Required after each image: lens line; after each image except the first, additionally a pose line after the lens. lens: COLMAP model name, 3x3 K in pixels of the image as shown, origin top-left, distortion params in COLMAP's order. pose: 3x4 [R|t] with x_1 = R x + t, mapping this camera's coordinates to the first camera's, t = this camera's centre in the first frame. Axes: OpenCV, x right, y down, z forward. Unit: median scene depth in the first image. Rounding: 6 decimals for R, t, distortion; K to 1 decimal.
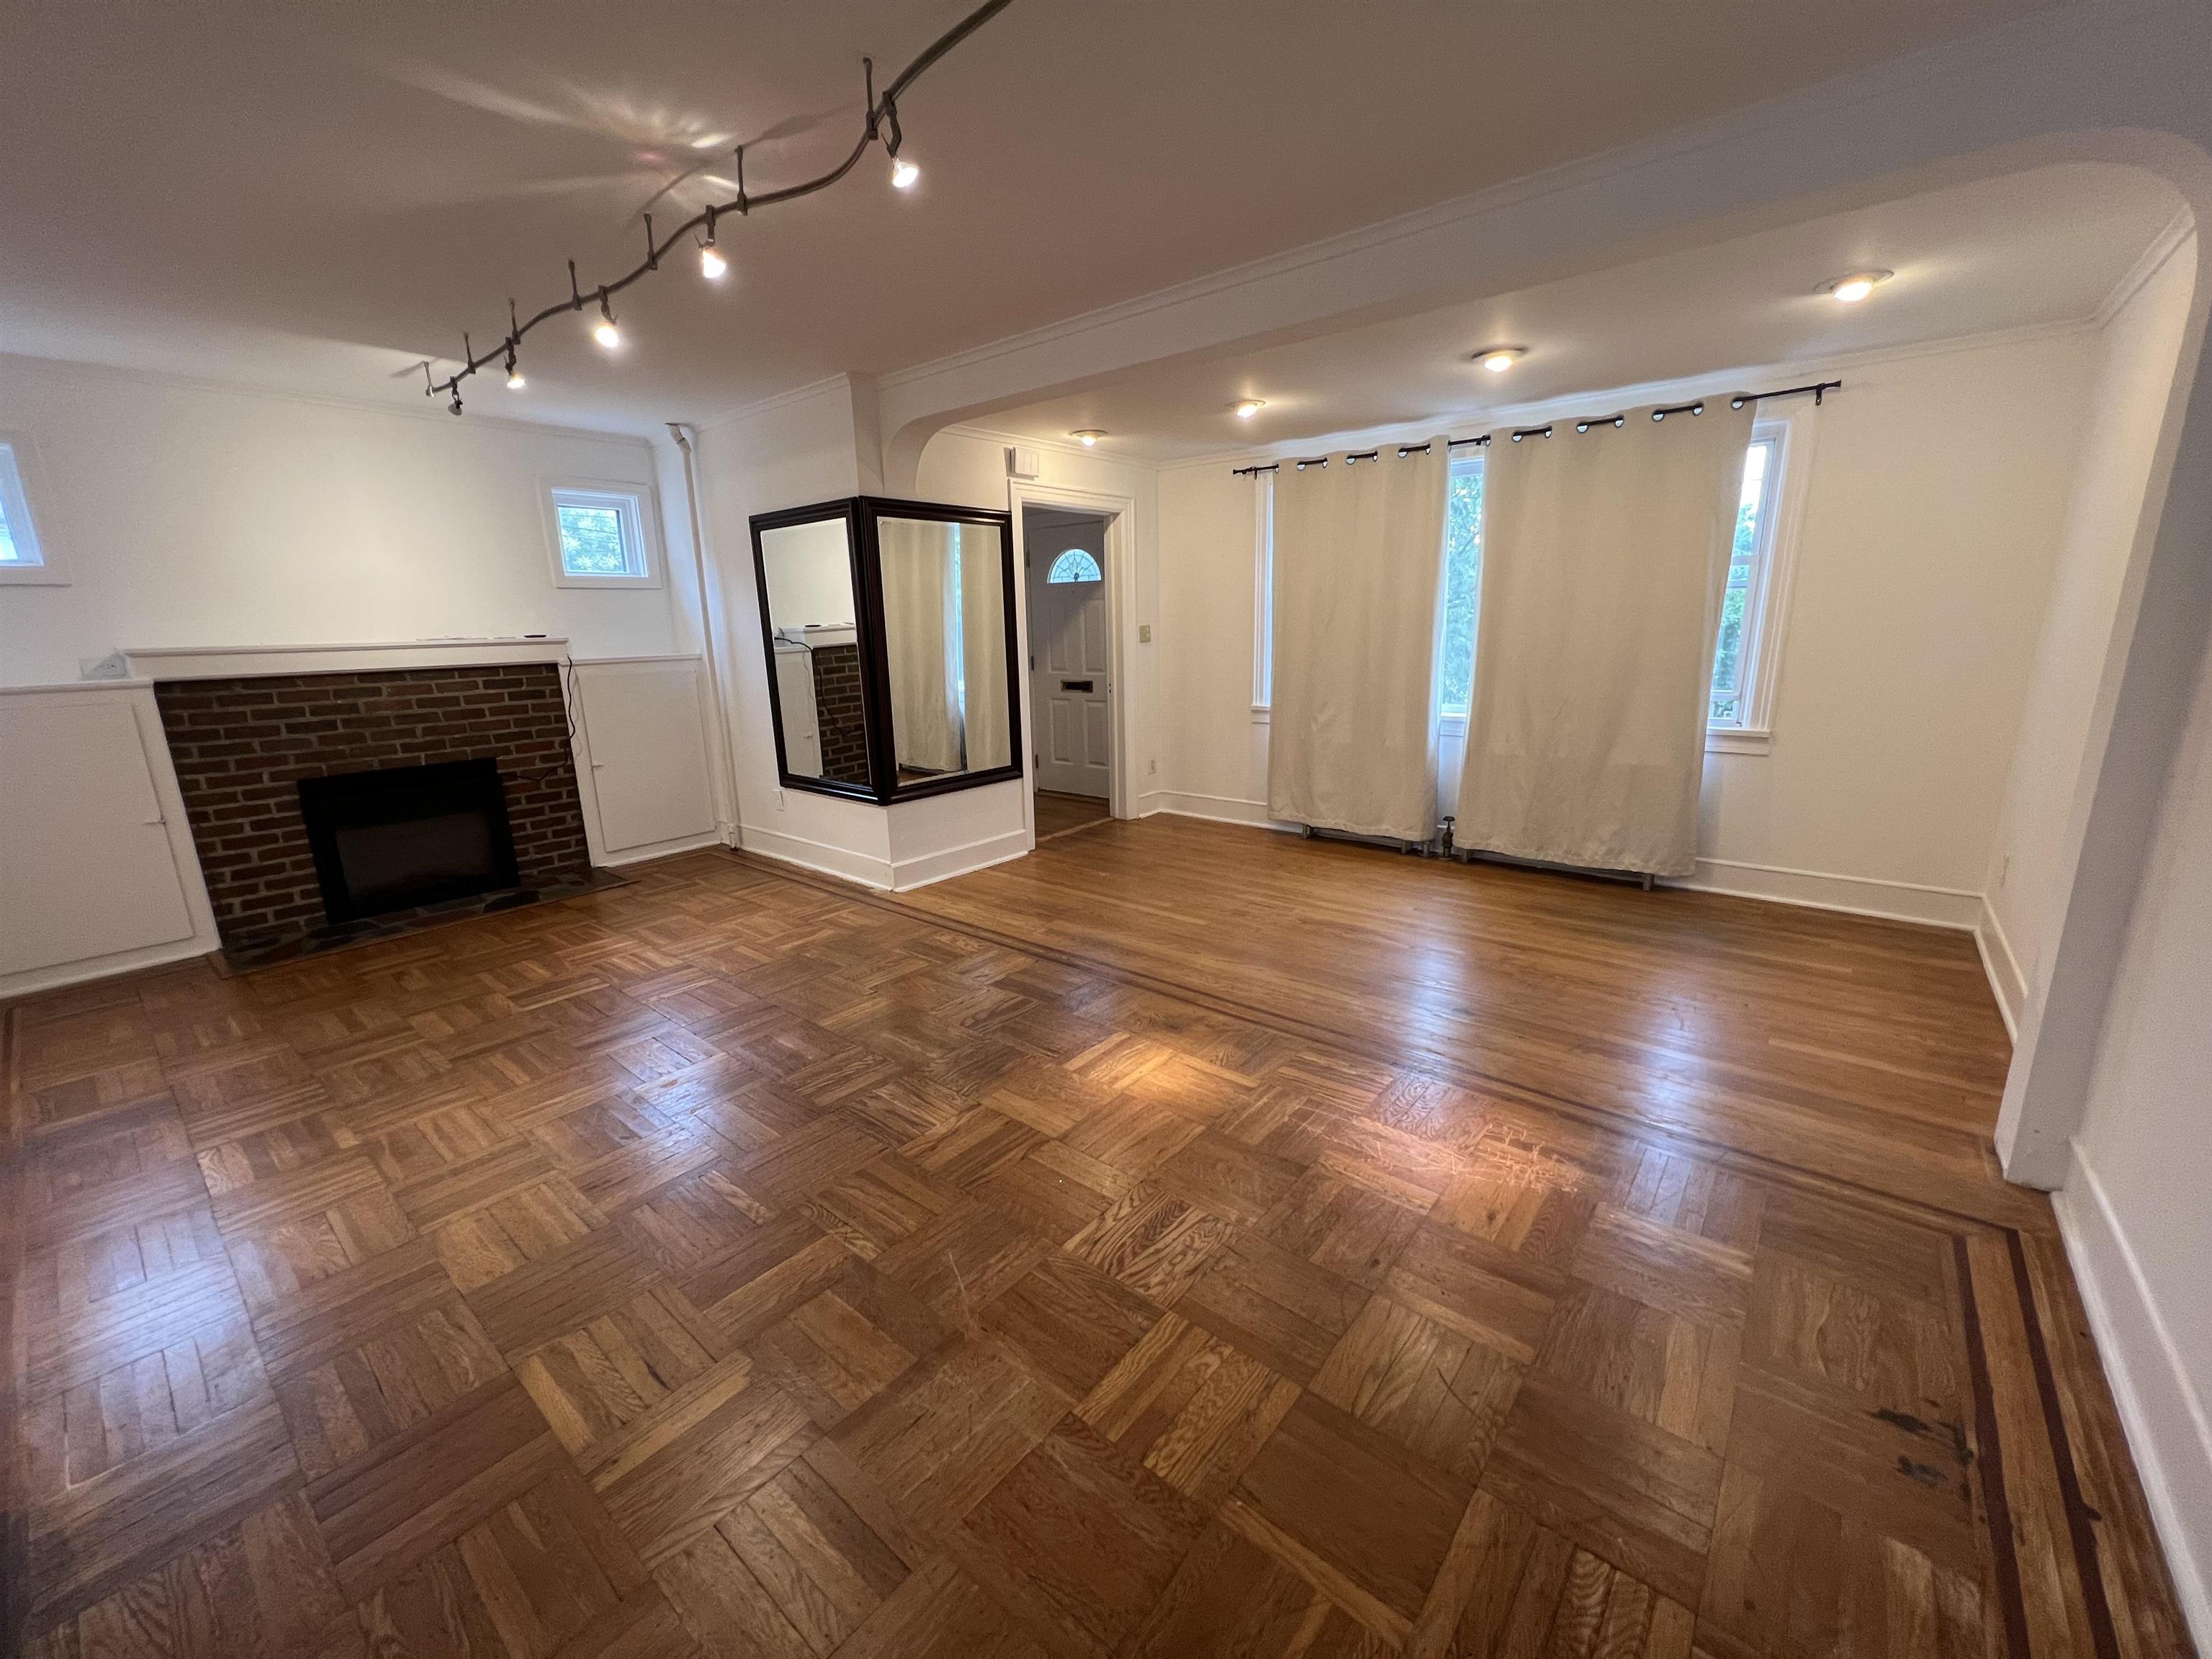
lens RADIAL K [[875.9, 0, 1106.0], [0, 875.9, 829.5], [0, 0, 1]] dist [0.001185, -0.000263]
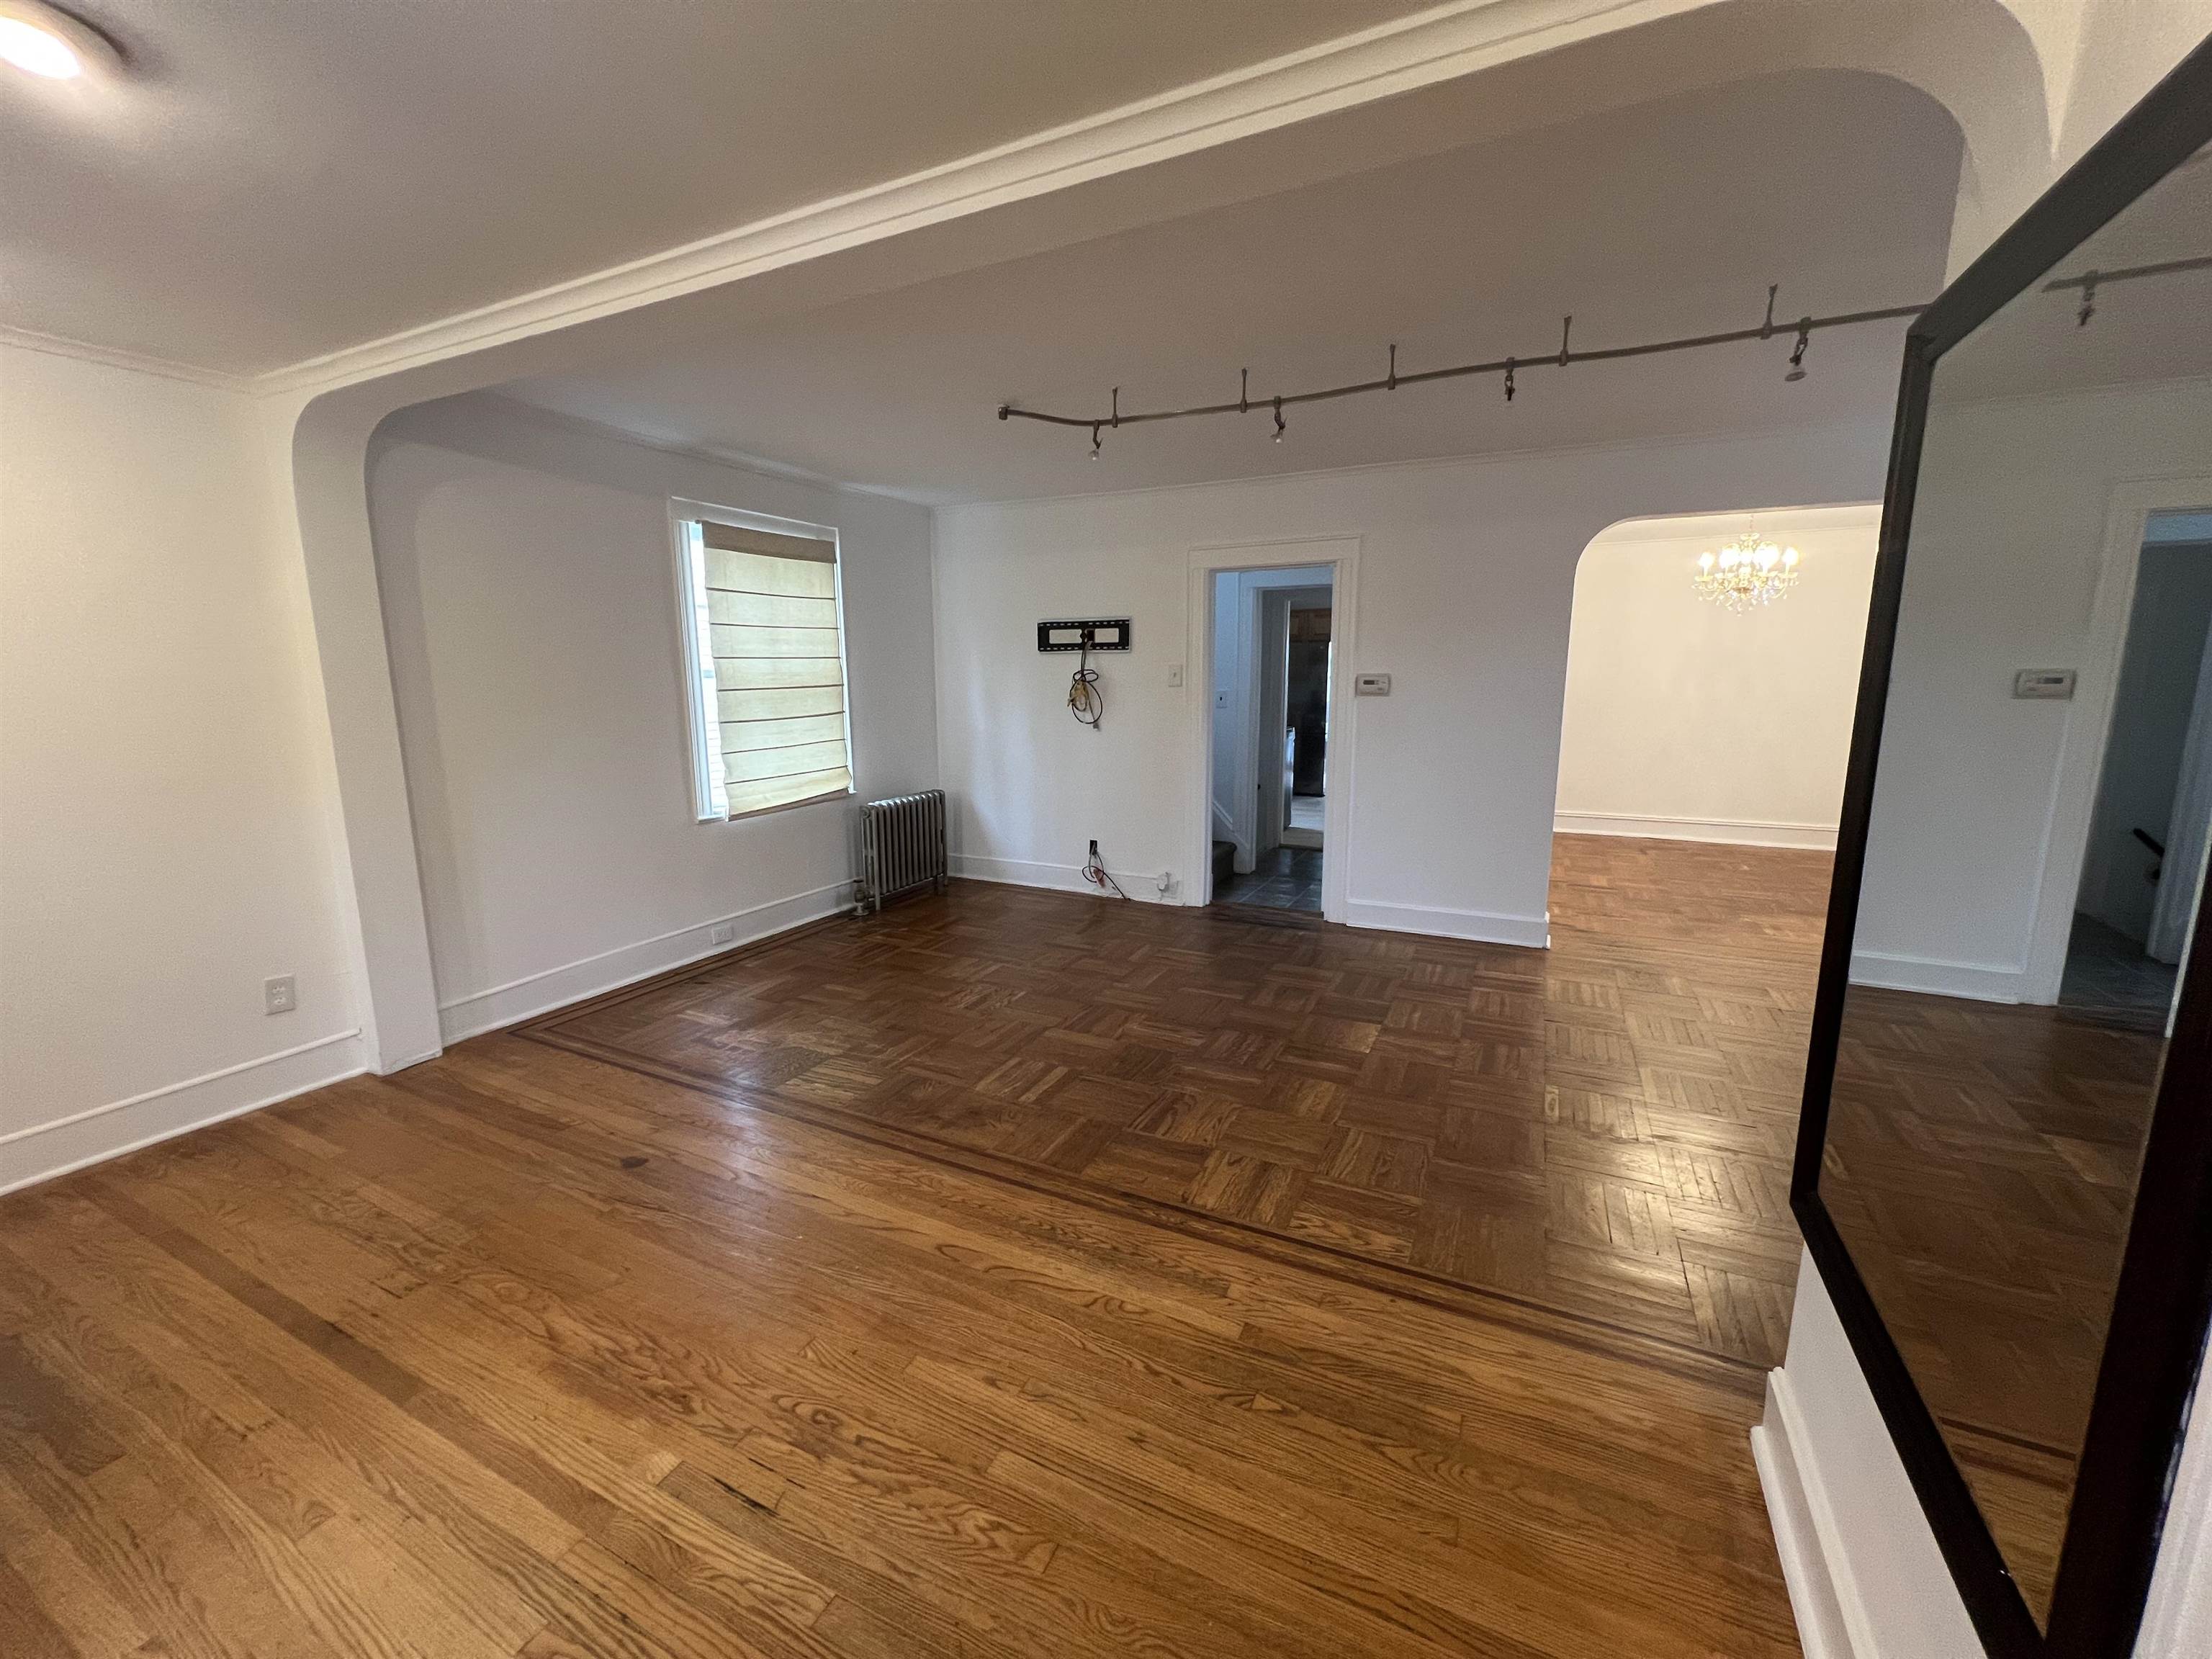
lens RADIAL K [[888.7, 0, 1102.6], [0, 888.7, 828.6], [0, 0, 1]] dist [0.000704, -0.000158]
pose [[-0.973577, 0.066434, -0.218481, 0.105263], [-0.027422, 0.915811, 0.400672, -0.359007], [0.226705, 0.396076, -0.889791, 1.404521]]
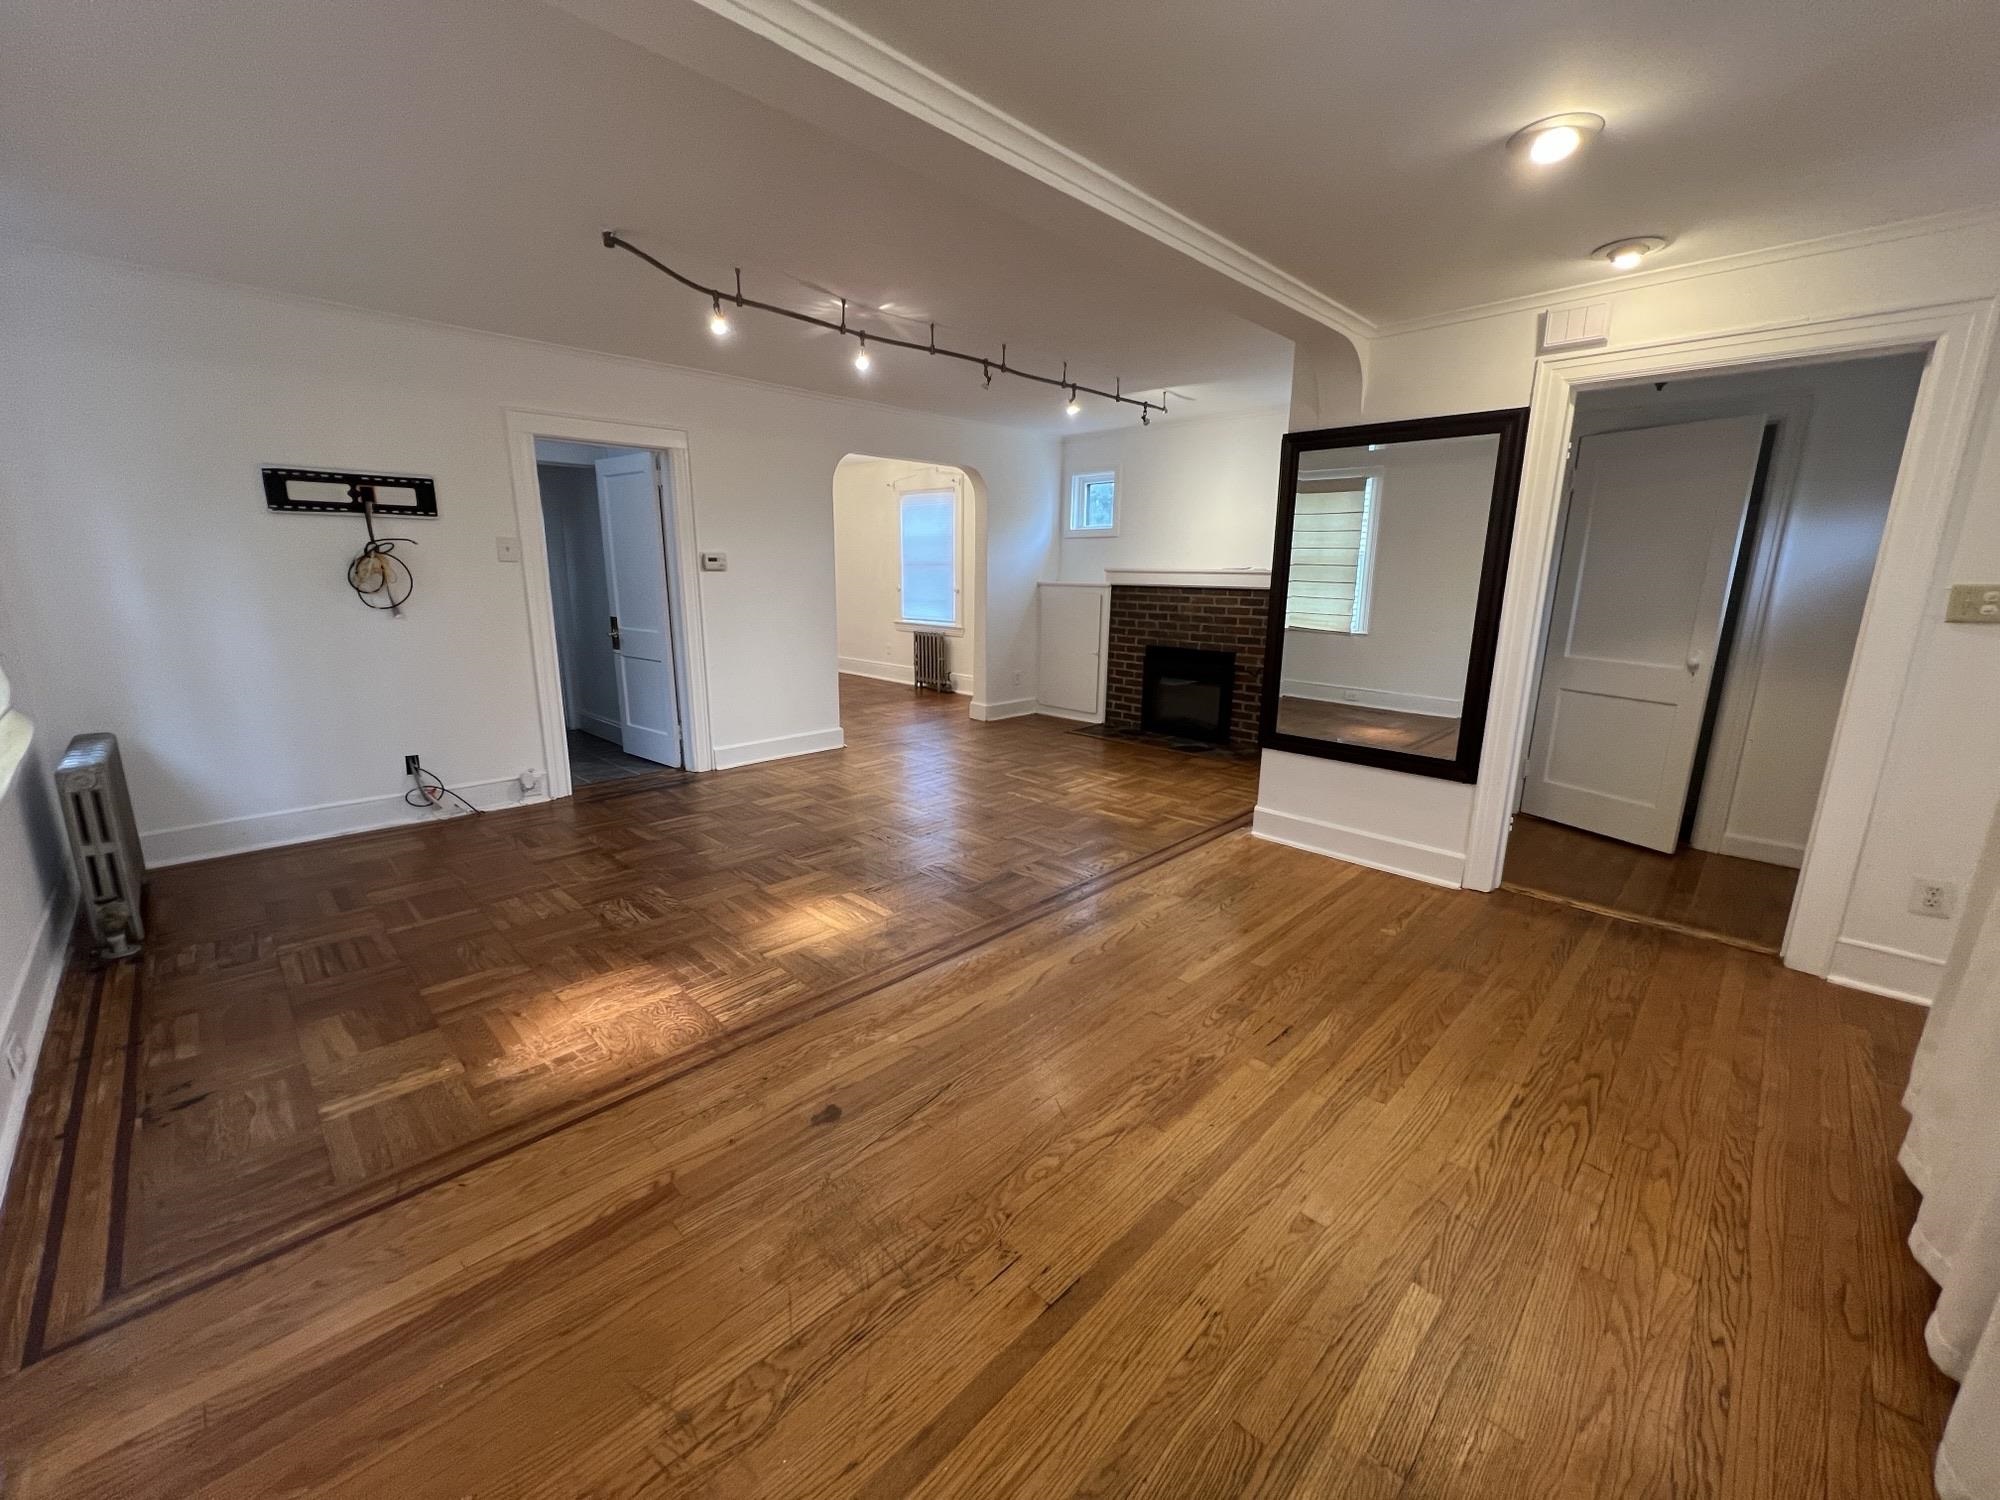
lens RADIAL K [[803.5, 0, 996.9], [0, 803.5, 749.1], [0, 0, 1]] dist [0.000704, -0.000158]
pose [[-0.089152, 0.242335, -0.966088, 0.768873], [-0.241803, 0.935667, 0.257018, -0.219074], [0.966221, 0.256516, -0.024820, 0.865498]]
